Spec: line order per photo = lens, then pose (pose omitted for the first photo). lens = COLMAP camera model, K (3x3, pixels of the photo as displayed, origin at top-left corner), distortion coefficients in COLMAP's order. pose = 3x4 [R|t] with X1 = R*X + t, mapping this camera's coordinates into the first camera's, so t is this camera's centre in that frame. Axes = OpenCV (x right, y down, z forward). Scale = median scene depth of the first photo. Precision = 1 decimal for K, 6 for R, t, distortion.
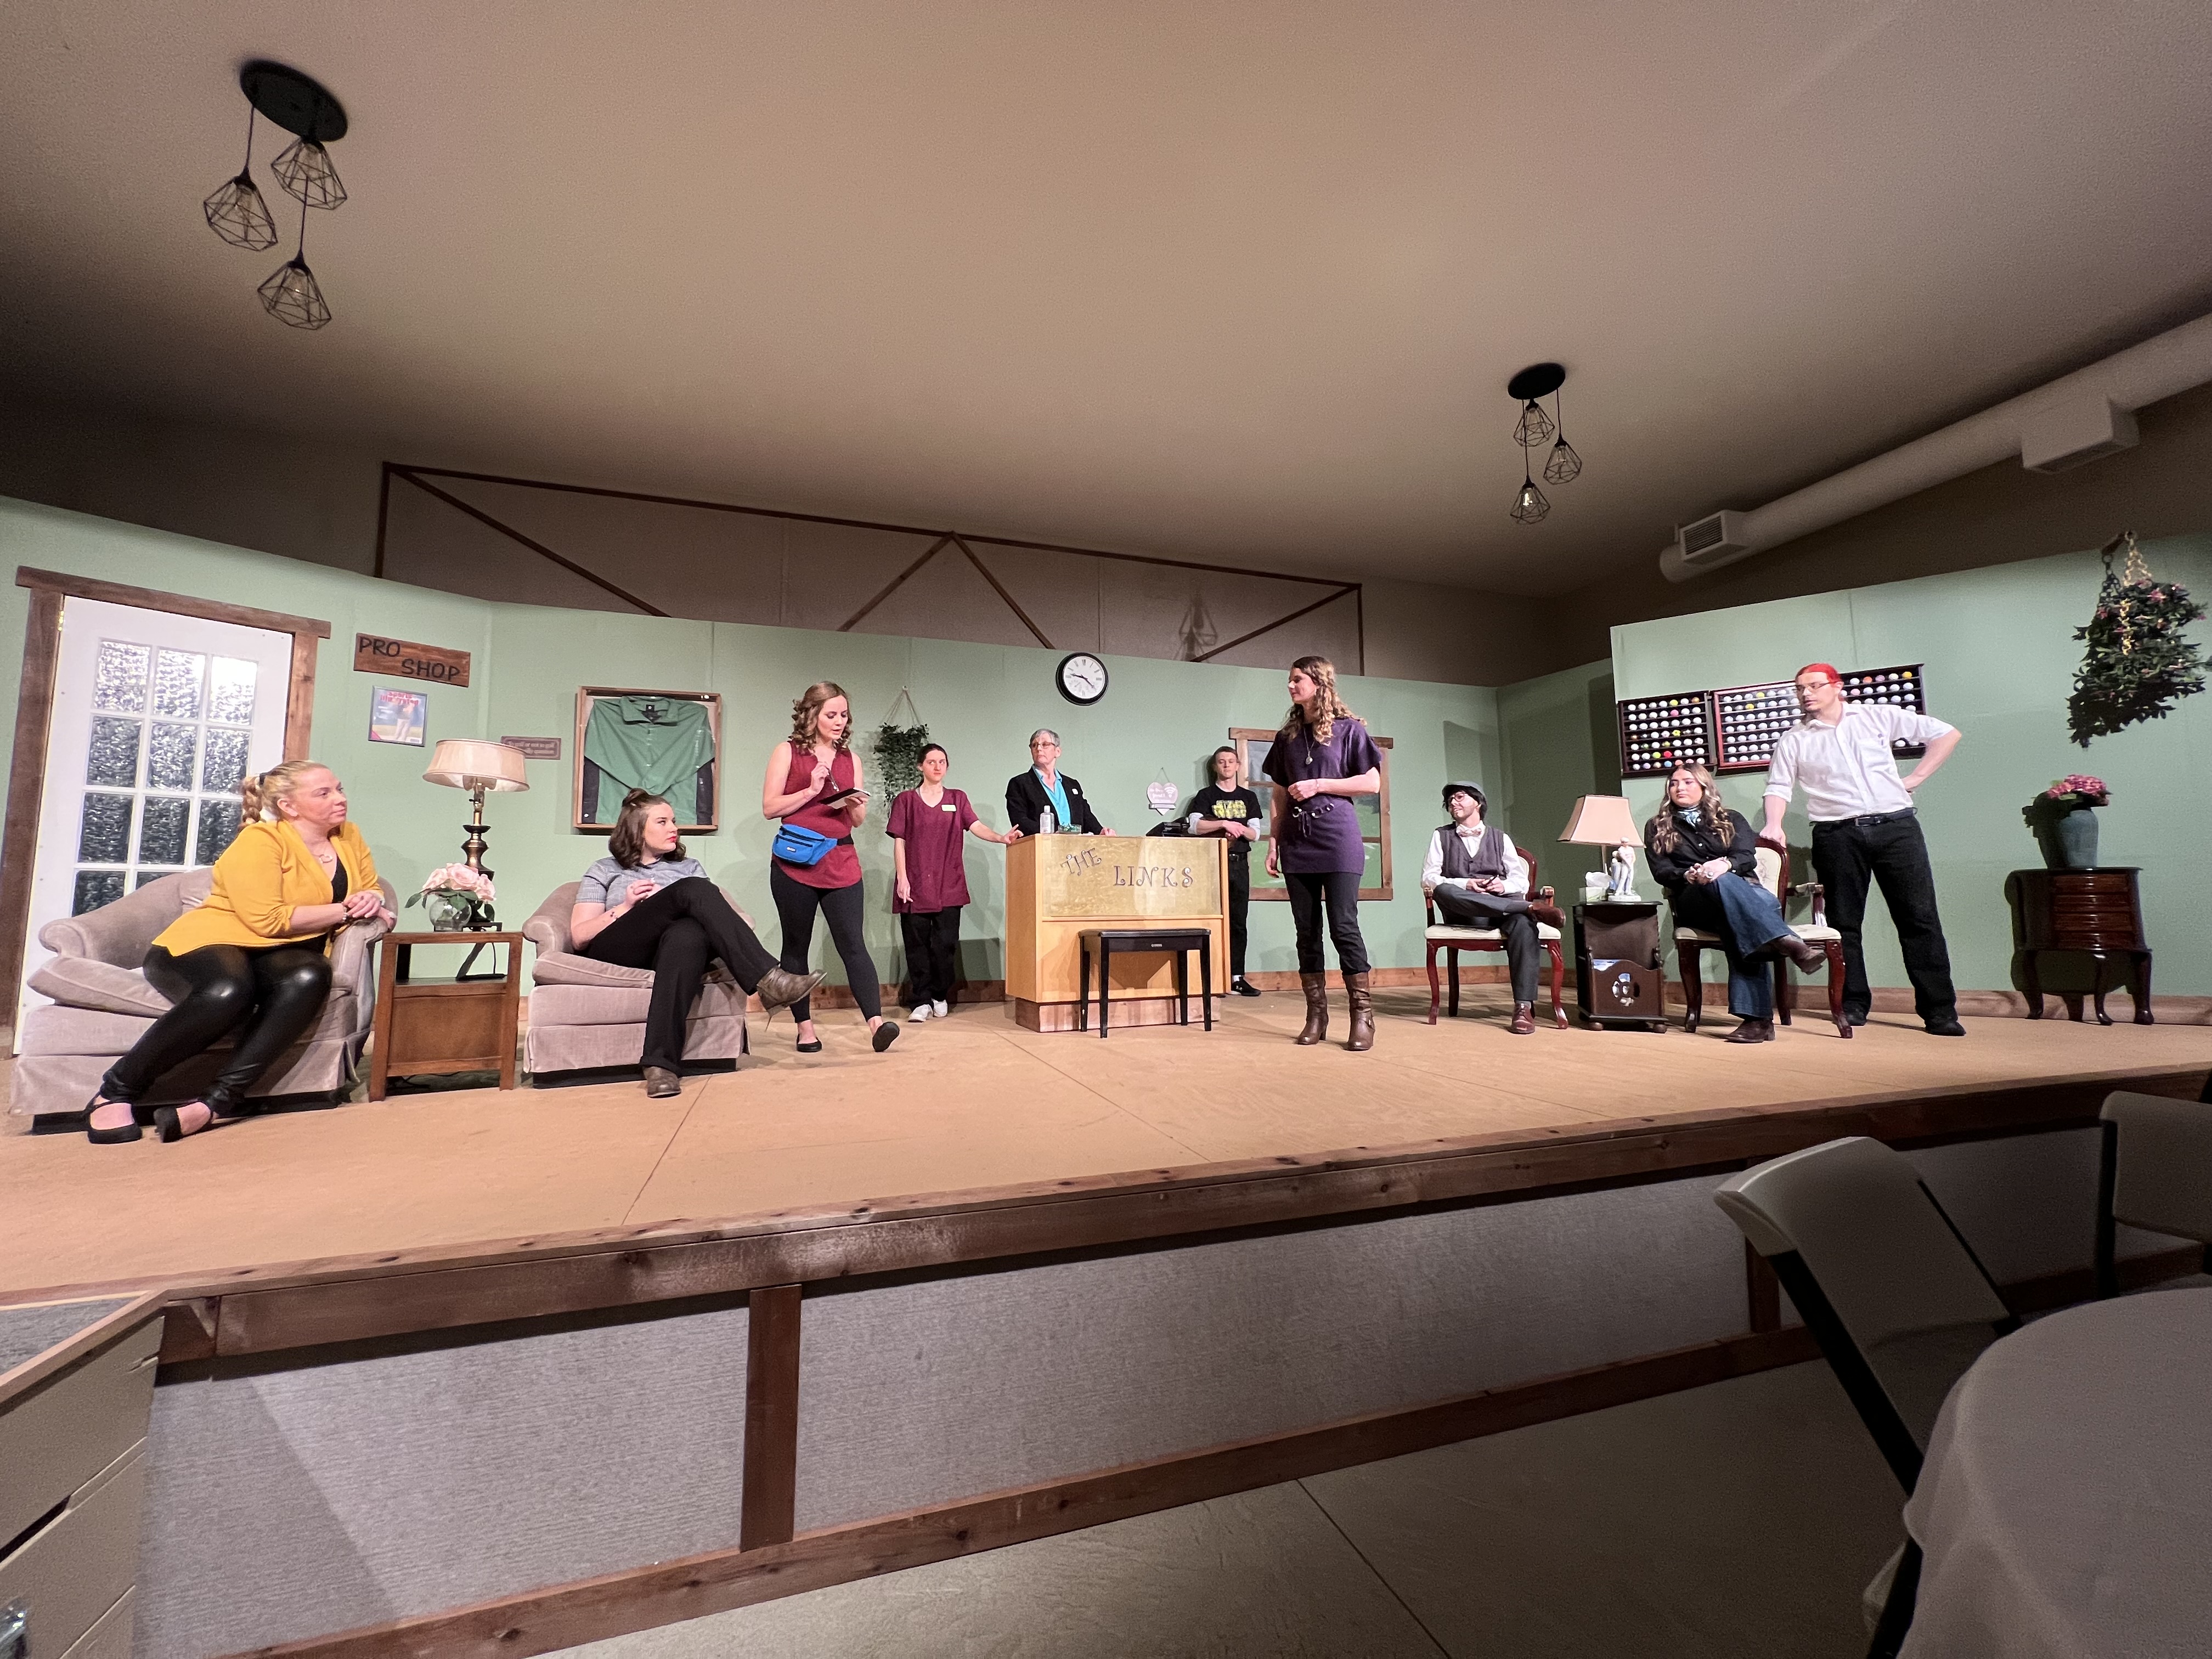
lens RADIAL K [[889.7, 0, 1090.9], [0, 889.7, 823.2], [0, 0, 1]] dist [-0.000025, 0.000055]
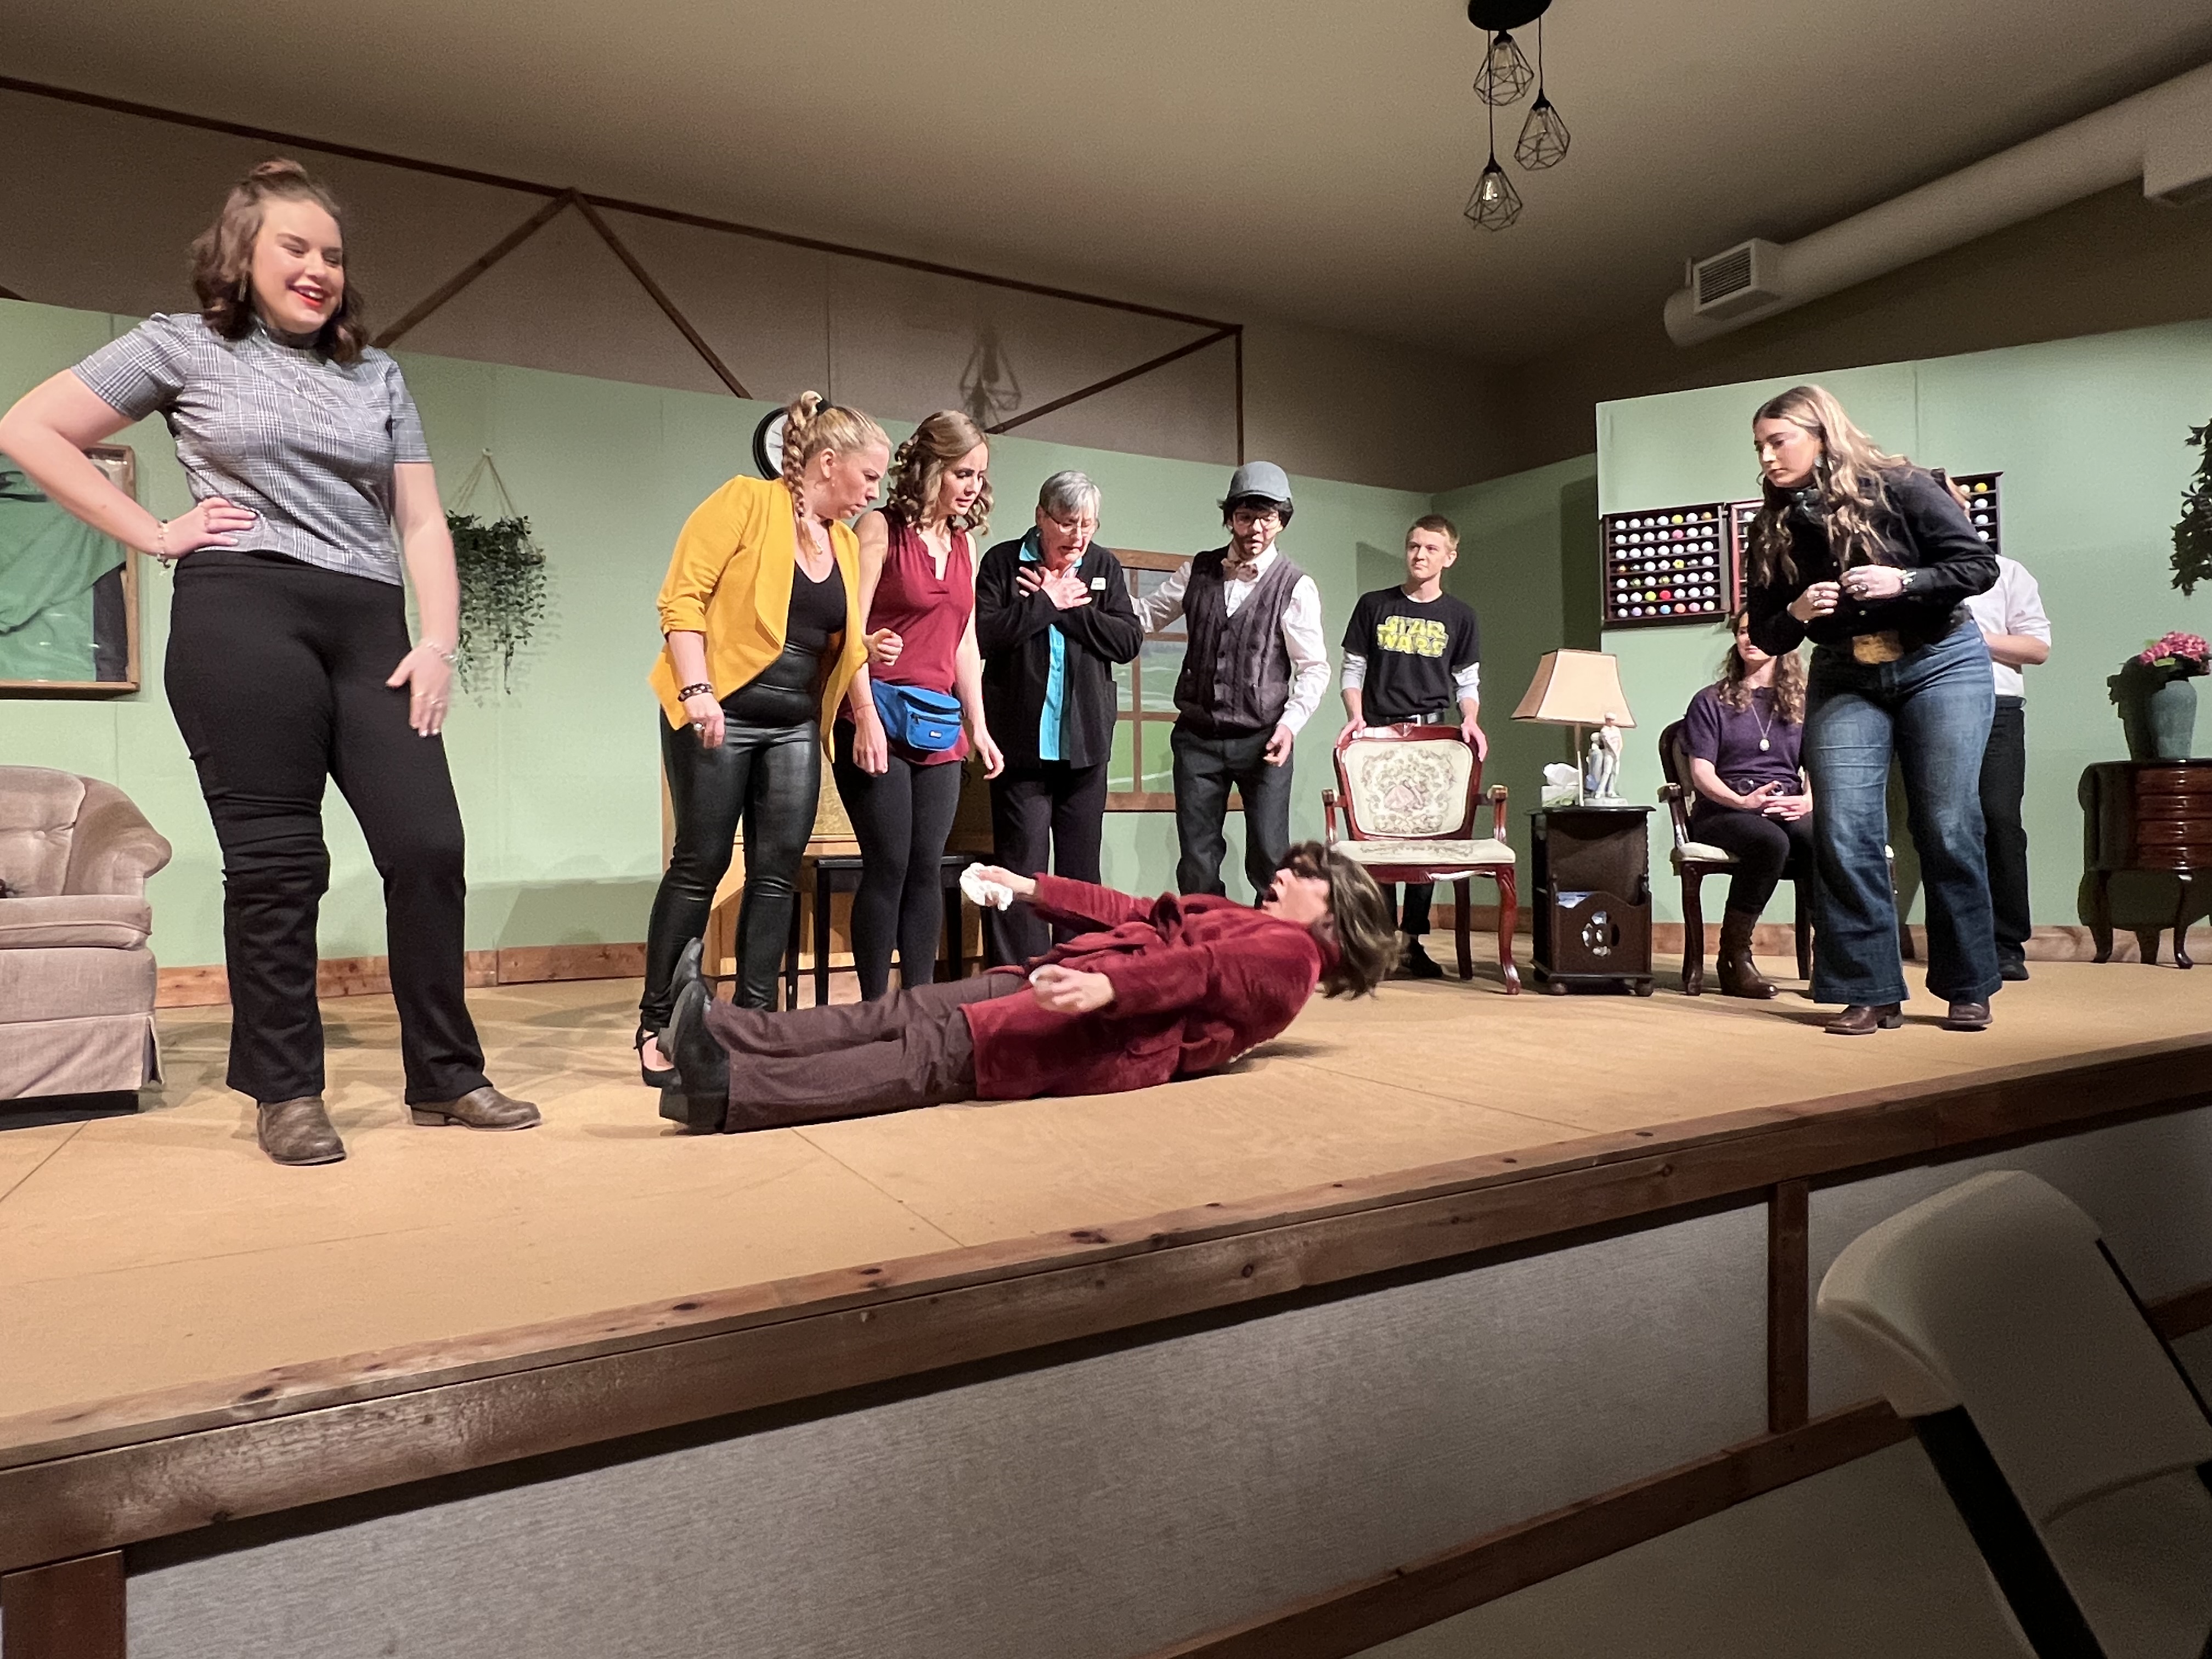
lens RADIAL K [[1291.8, 0, 1068.5], [0, 1291.8, 825.8], [0, 0, 1]] dist [-0.000615, 0.000209]
pose [[0.986666, -0.007396, 0.162589, 0.035901], [-0.007313, 0.995943, 0.089684, 0.016966], [-0.162592, -0.089677, 0.982610, 0.095968]]
